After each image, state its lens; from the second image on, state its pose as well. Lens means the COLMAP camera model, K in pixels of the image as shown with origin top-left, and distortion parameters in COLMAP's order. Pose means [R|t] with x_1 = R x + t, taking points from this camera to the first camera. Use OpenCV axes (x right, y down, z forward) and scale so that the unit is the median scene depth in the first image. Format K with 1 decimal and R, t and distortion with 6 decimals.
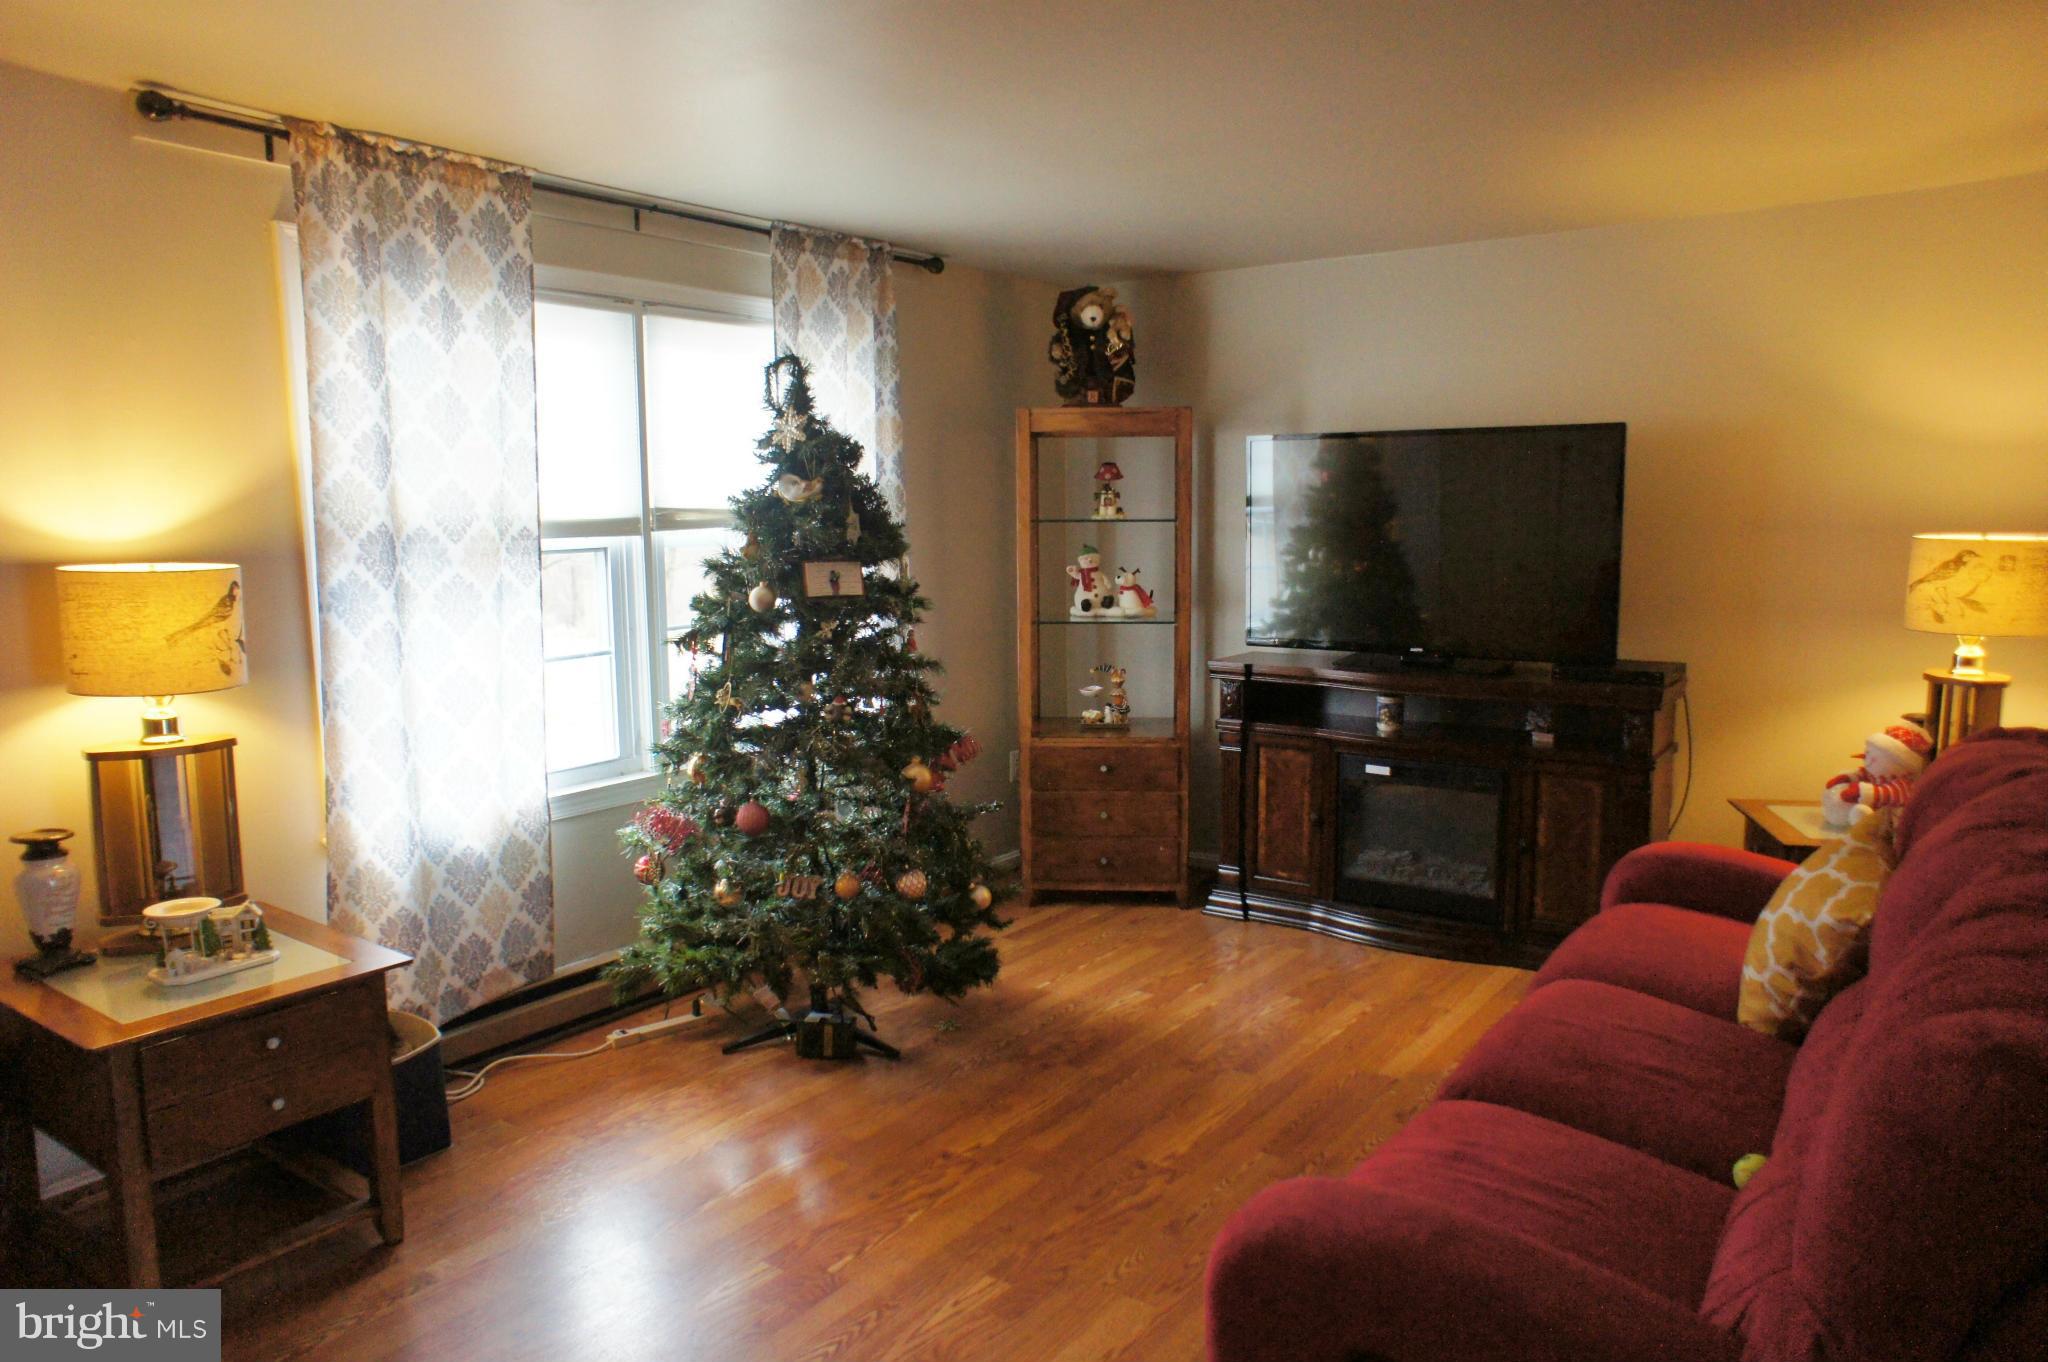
lens RADIAL K [[1375.5, 0, 1037.0], [0, 1375.5, 694.8], [0, 0, 1]] dist [-0.058807, 0.065340]
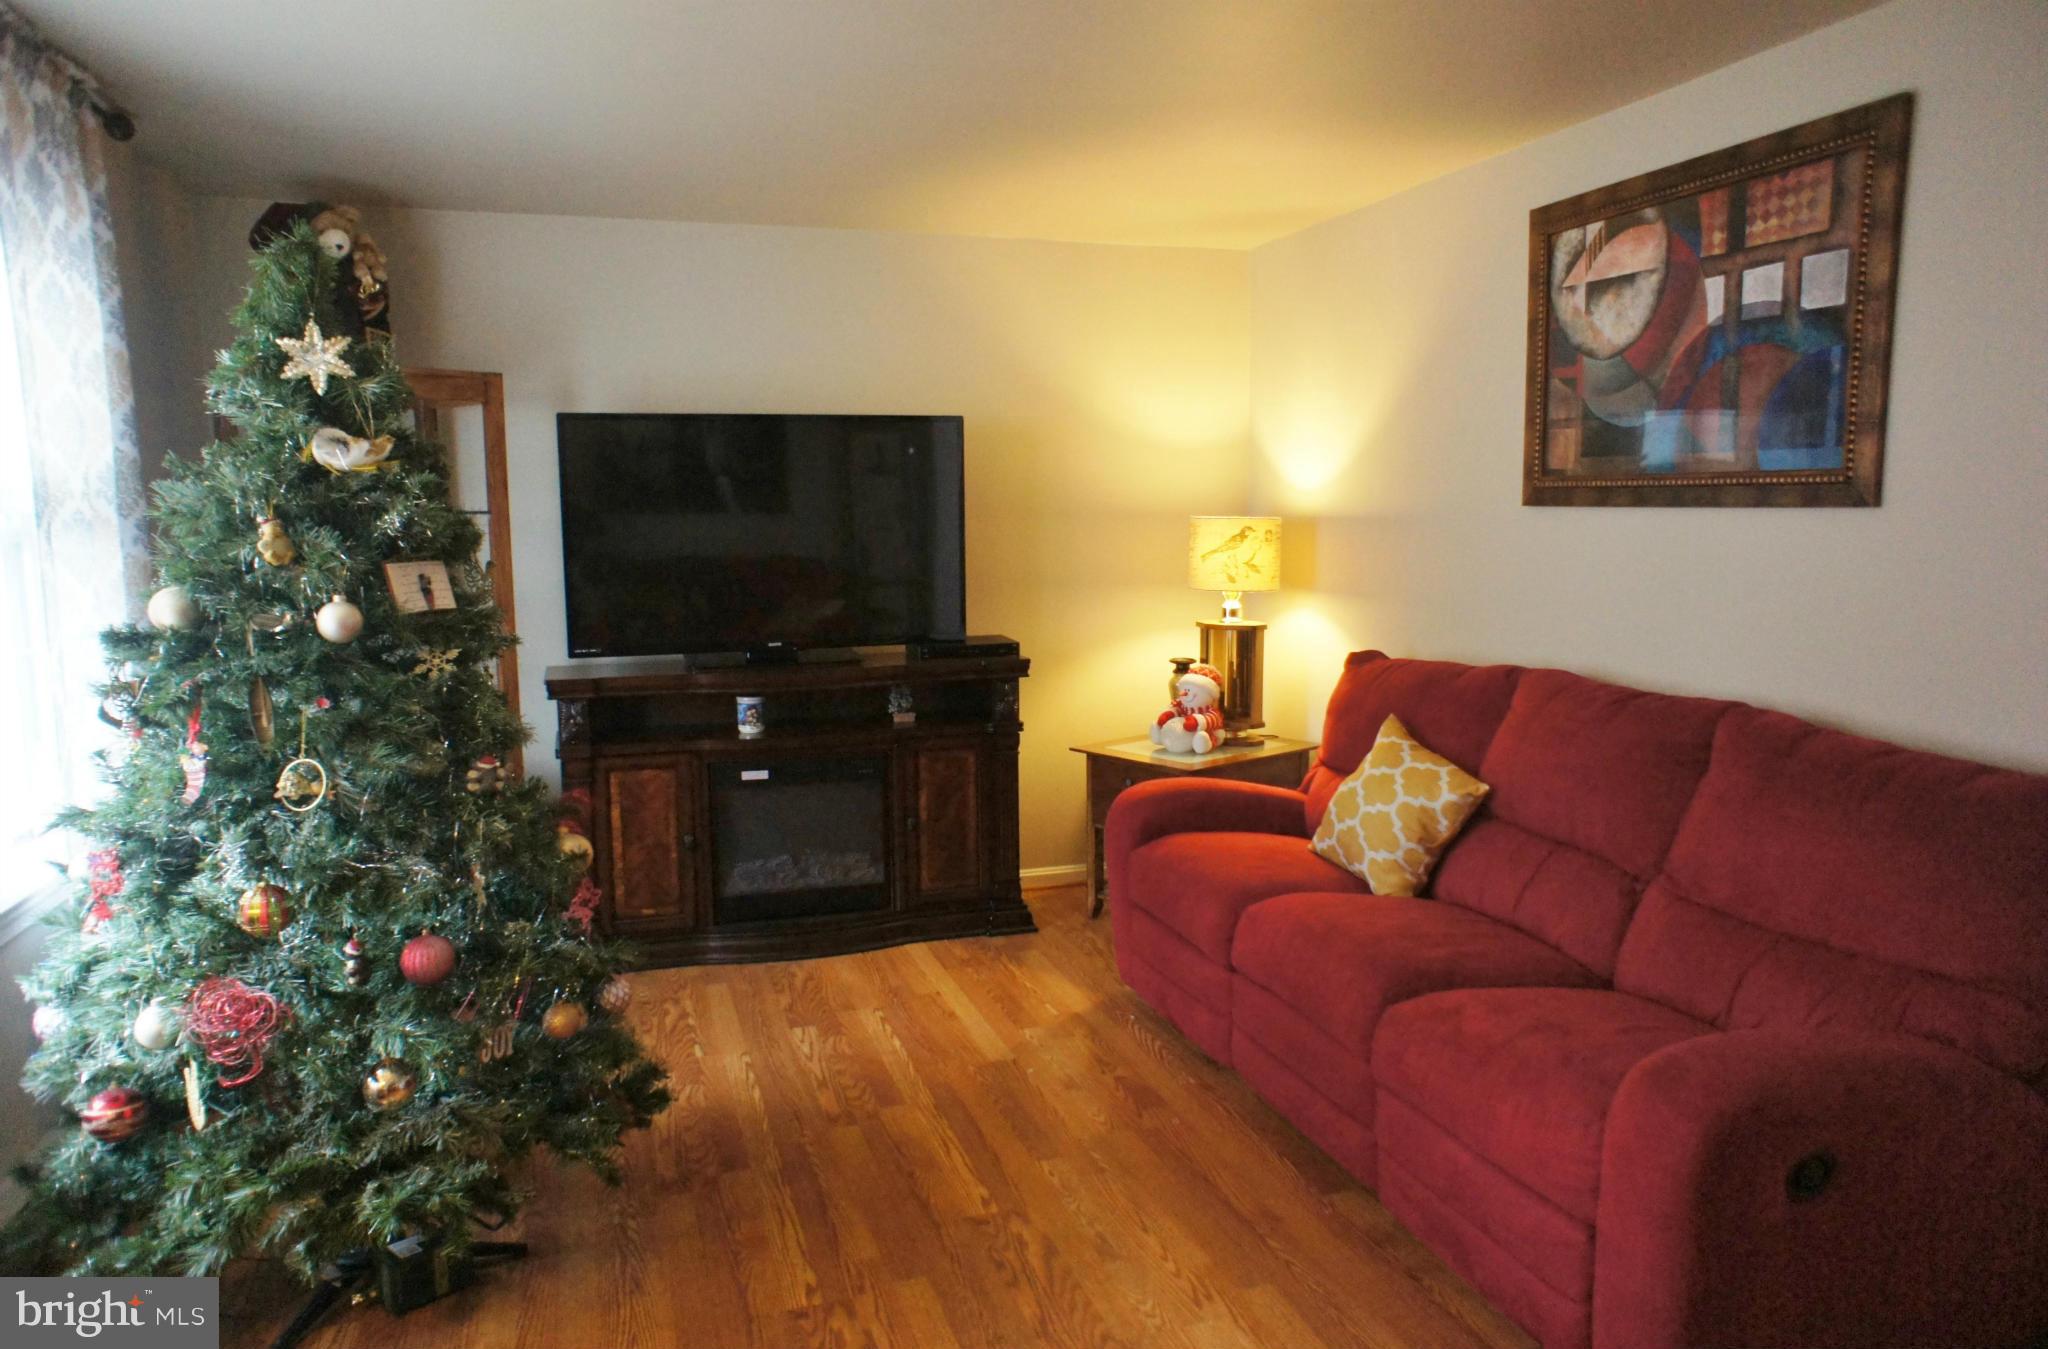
lens RADIAL K [[1387.2, 0, 1029.9], [0, 1387.2, 692.2], [0, 0, 1]] dist [-0.061243, 0.074734]
pose [[0.597560, -0.102237, 0.795279, -0.495944], [0.112082, 0.992750, 0.043407, -0.027898], [-0.793952, 0.063198, 0.604687, 0.350813]]
